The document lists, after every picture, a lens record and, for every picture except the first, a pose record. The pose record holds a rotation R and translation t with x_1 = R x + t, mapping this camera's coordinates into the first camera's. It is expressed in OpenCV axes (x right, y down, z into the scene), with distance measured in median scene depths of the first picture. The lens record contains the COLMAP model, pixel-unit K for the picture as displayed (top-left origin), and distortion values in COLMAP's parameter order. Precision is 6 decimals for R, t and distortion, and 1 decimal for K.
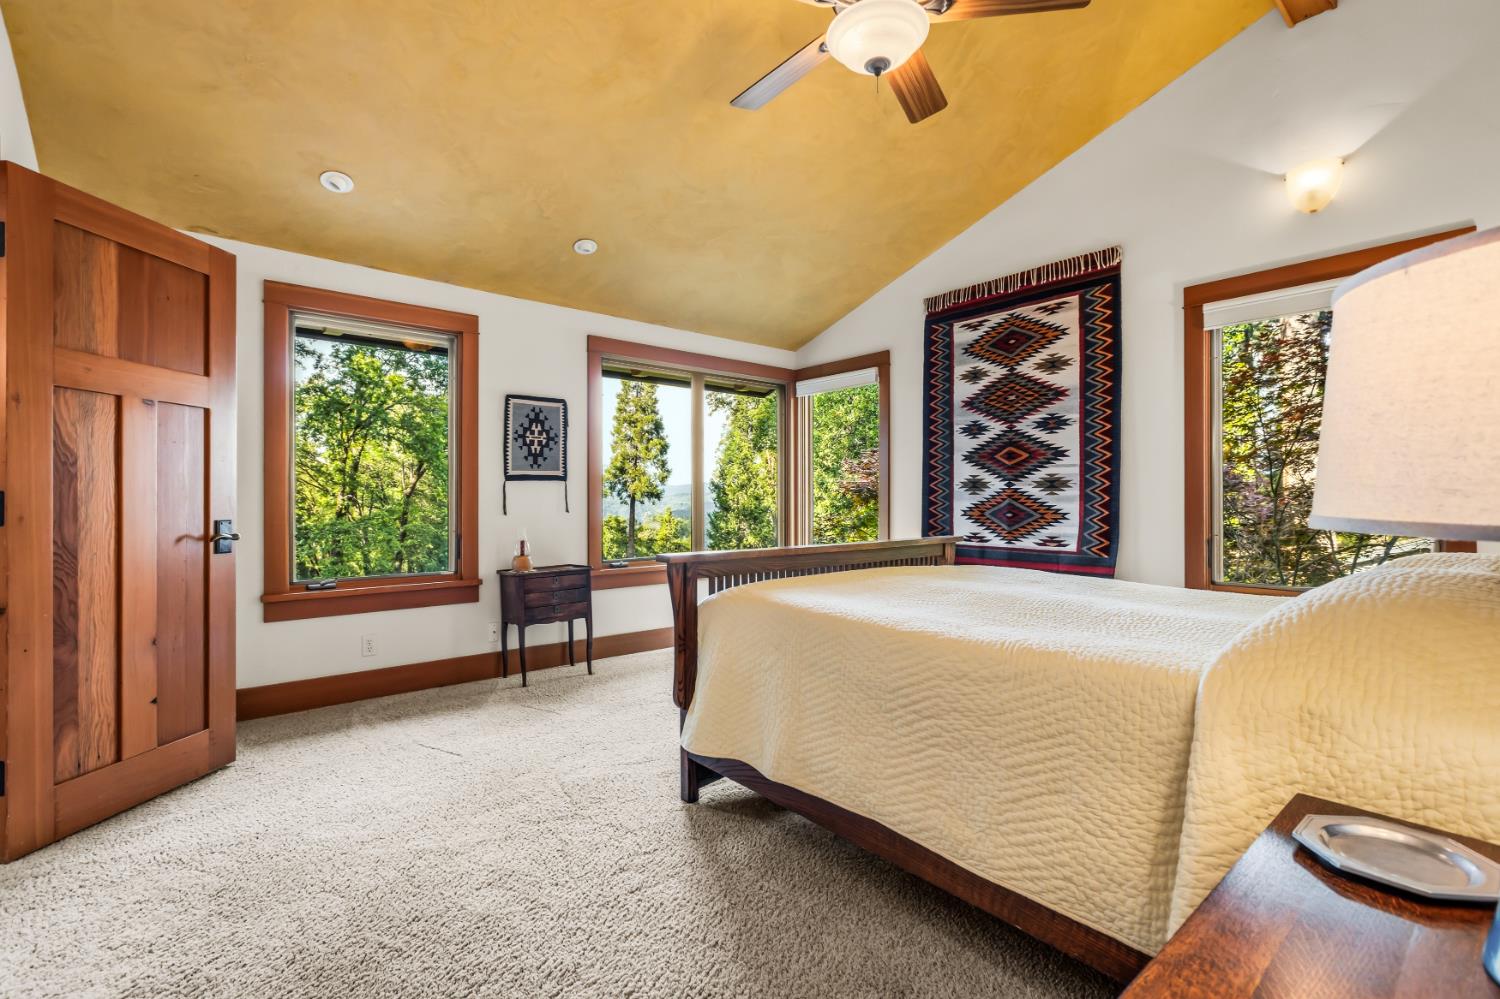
lens RADIAL K [[681.3, 0, 750.9], [0, 681.3, 502.3], [0, 0, 1]] dist [-0.003691, -0.000134]
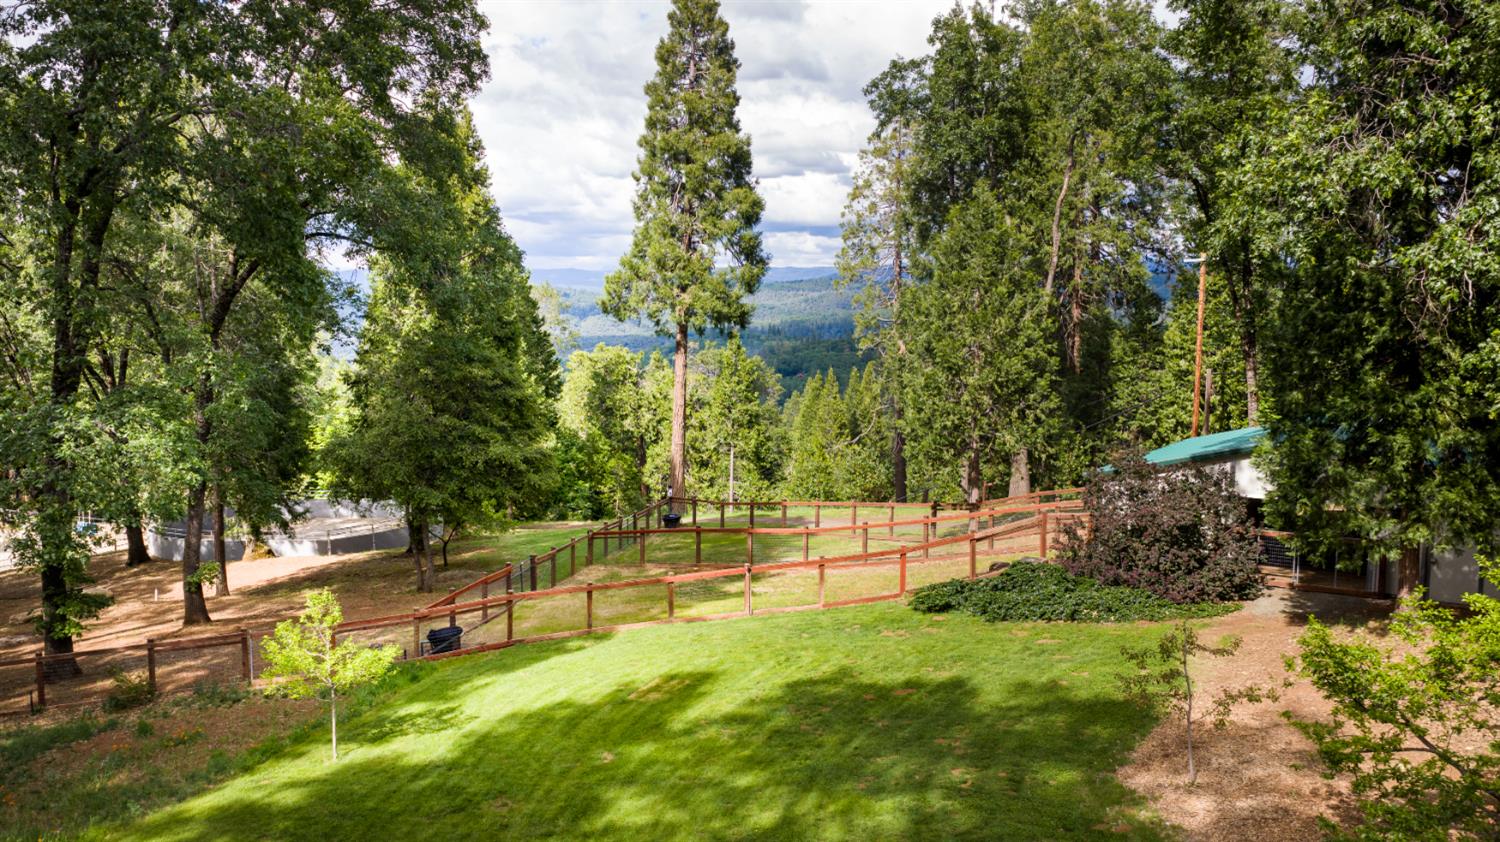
lens RADIAL K [[1338.7, 0, 708.2], [0, 1338.7, 493.8], [0, 0, 1]] dist [0.055650, -0.009398]
pose [[0.994519, 0.016894, -0.103186, -1.194640], [-0.002580, 0.990526, 0.137300, -0.304738], [0.104528, -0.136281, 0.985140, 2.061149]]
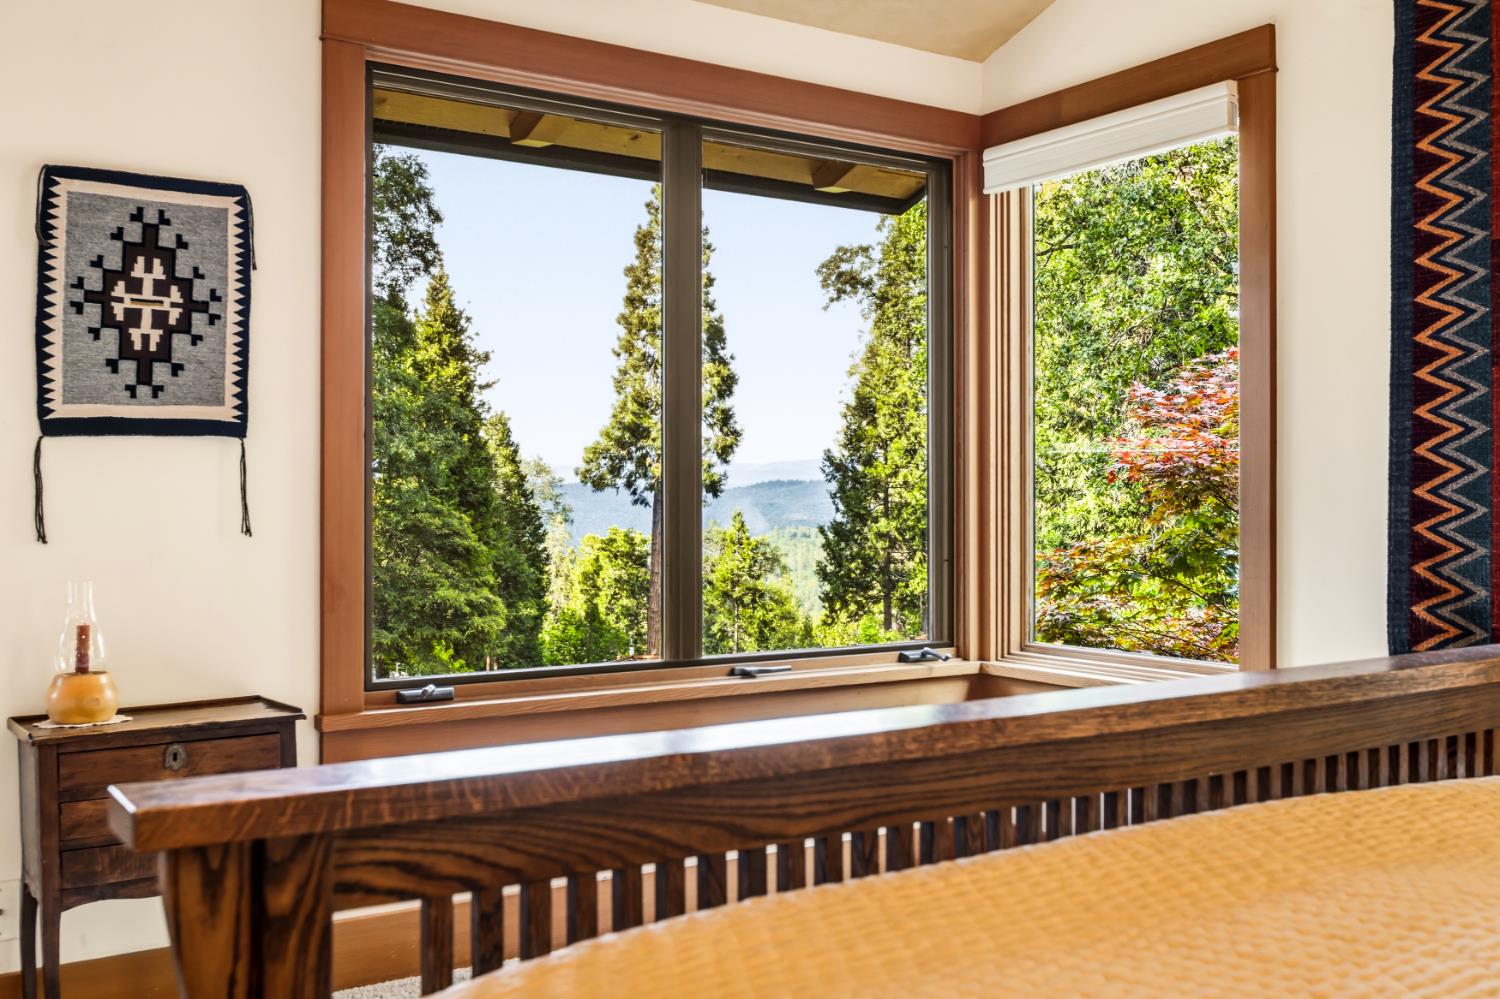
lens RADIAL K [[1480.8, 0, 746.7], [0, 1480.8, 497.2], [0, 0, 1]] dist [-0.000643, 0.000000]
pose [[0.993344, 0.001870, -0.115169, 0.024236], [-0.002180, 0.999994, -0.002559, -0.000937], [0.115164, 0.002793, 0.993343, 0.178026]]
